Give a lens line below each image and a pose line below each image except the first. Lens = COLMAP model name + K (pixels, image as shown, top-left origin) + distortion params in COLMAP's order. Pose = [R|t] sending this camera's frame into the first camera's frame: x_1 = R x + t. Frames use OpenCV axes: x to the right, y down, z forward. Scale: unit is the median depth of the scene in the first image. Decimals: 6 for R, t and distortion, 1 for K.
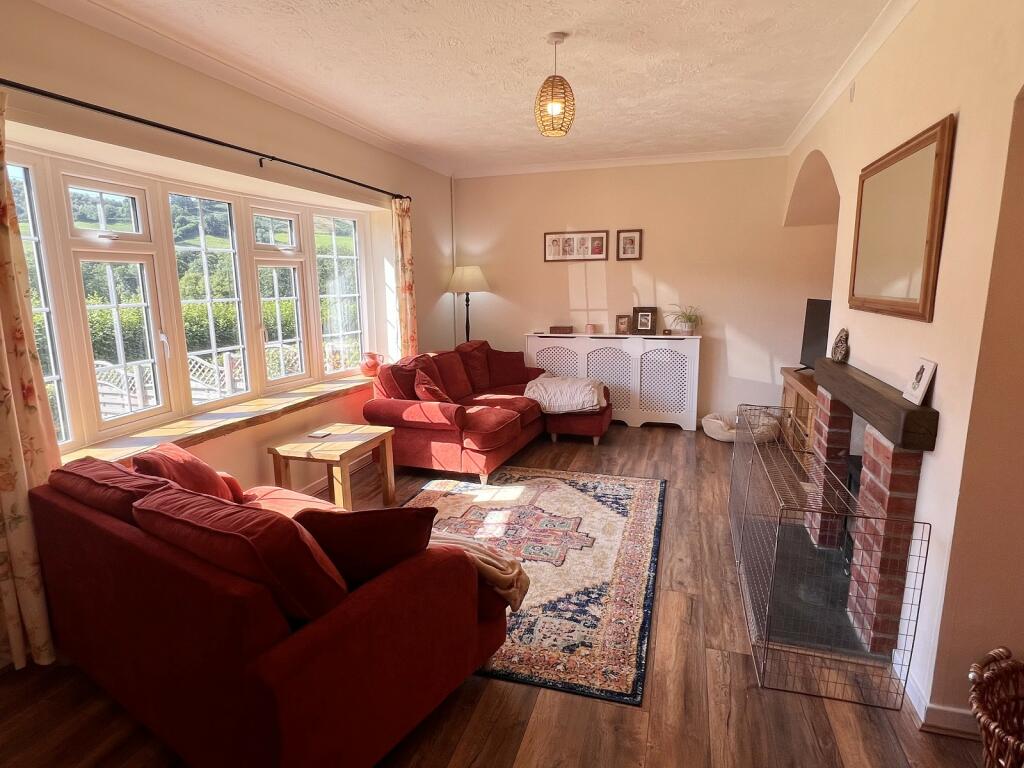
lens RADIAL K [[566.7, 0, 504.3], [0, 566.7, 386.1], [0, 0, 1]] dist [0.005314, -0.002888]
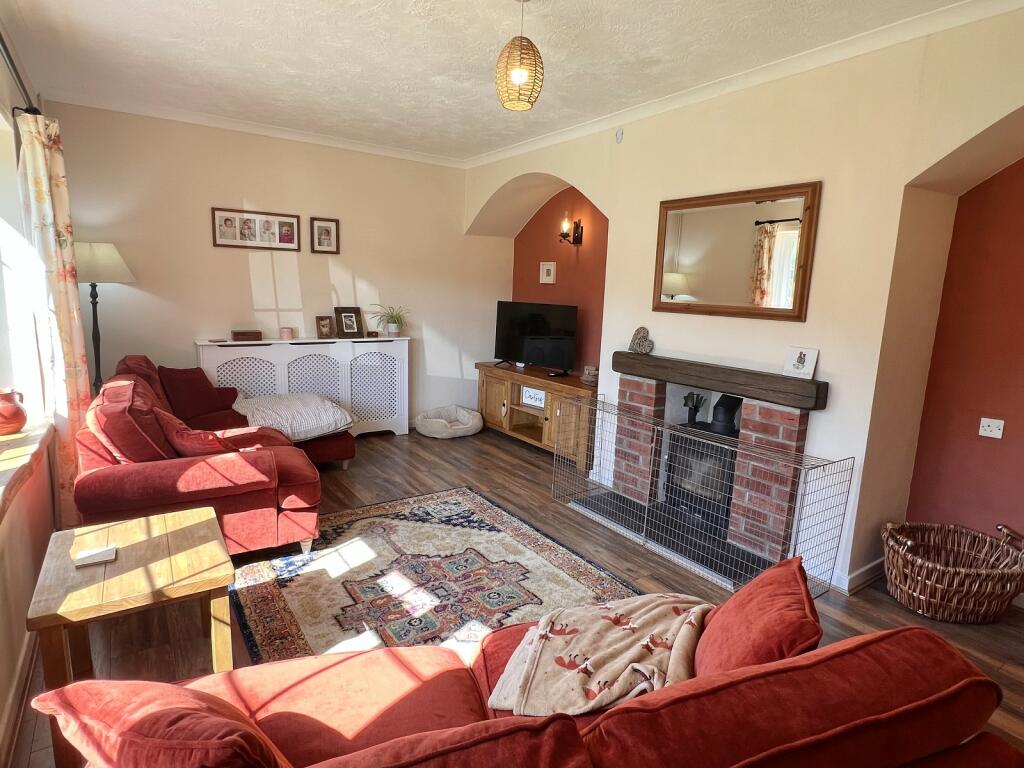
lens RADIAL K [[566.7, 0, 508.5], [0, 566.7, 384.9], [0, 0, 1]] dist [0.005314, -0.002888]
pose [[0.619579, -0.102411, 0.778225, -0.323772], [0.101149, 0.993603, 0.050224, -0.038554], [-0.778390, 0.047599, 0.625974, 0.258870]]
